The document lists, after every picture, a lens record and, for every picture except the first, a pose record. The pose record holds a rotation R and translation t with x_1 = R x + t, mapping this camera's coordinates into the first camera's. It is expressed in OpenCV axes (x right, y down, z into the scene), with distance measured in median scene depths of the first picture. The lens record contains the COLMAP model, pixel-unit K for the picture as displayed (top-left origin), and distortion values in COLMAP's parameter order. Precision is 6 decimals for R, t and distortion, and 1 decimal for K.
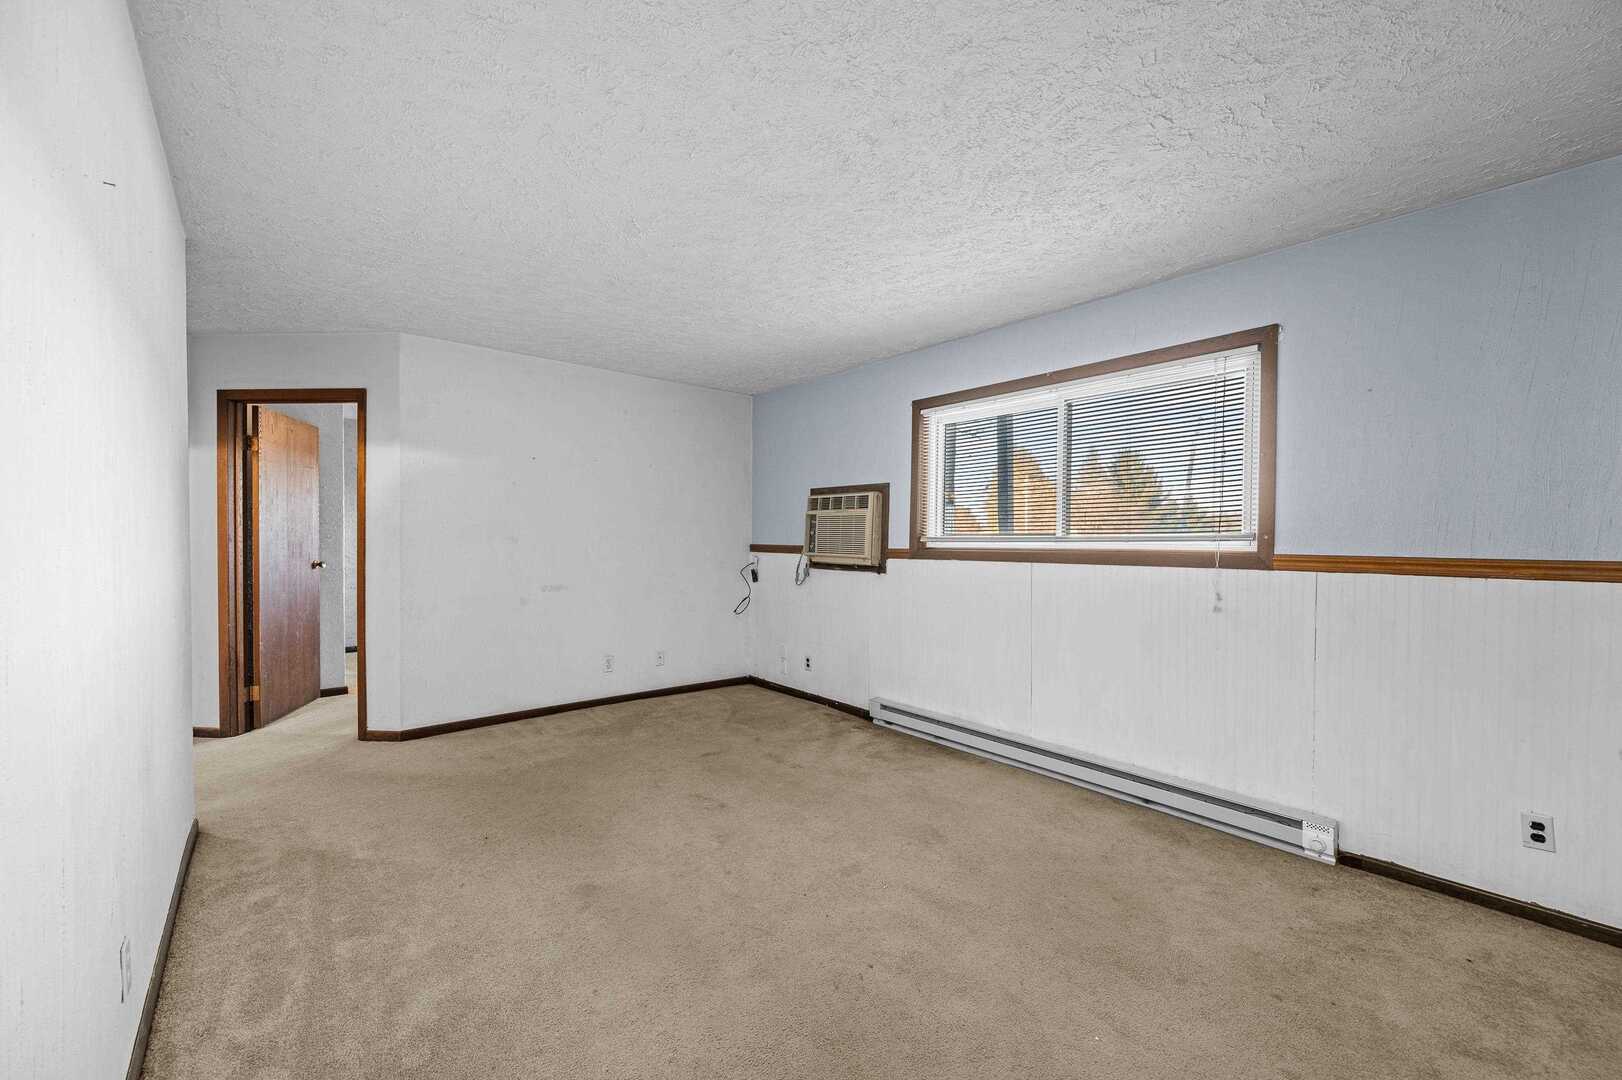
lens RADIAL K [[648.2, 0, 810.7], [0, 648.2, 554.9], [0, 0, 1]] dist [0.001032, 0.000019]
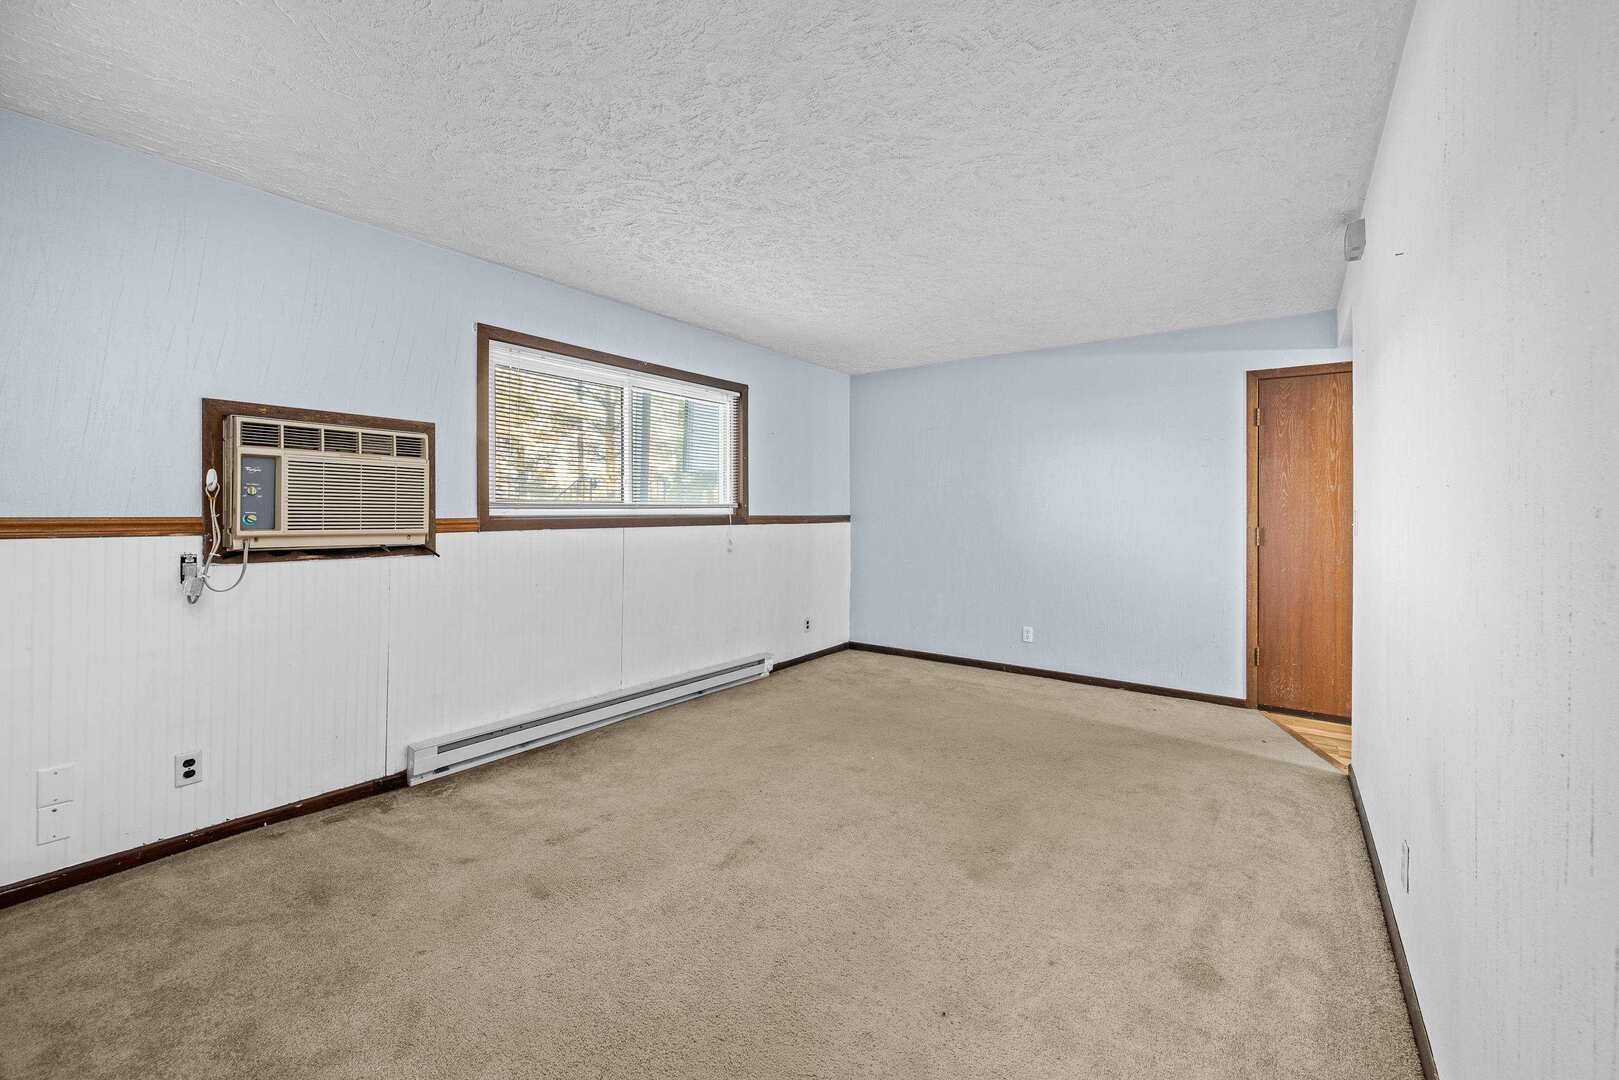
lens RADIAL K [[661.3, 0, 809.5], [0, 661.3, 511.3], [0, 0, 1]] dist [-0.001121, -0.000050]
pose [[-0.240685, -0.010480, 0.970547, -0.746598], [0.014634, 0.999789, 0.014425, -0.025222], [-0.970493, 0.017675, -0.240481, 0.886162]]
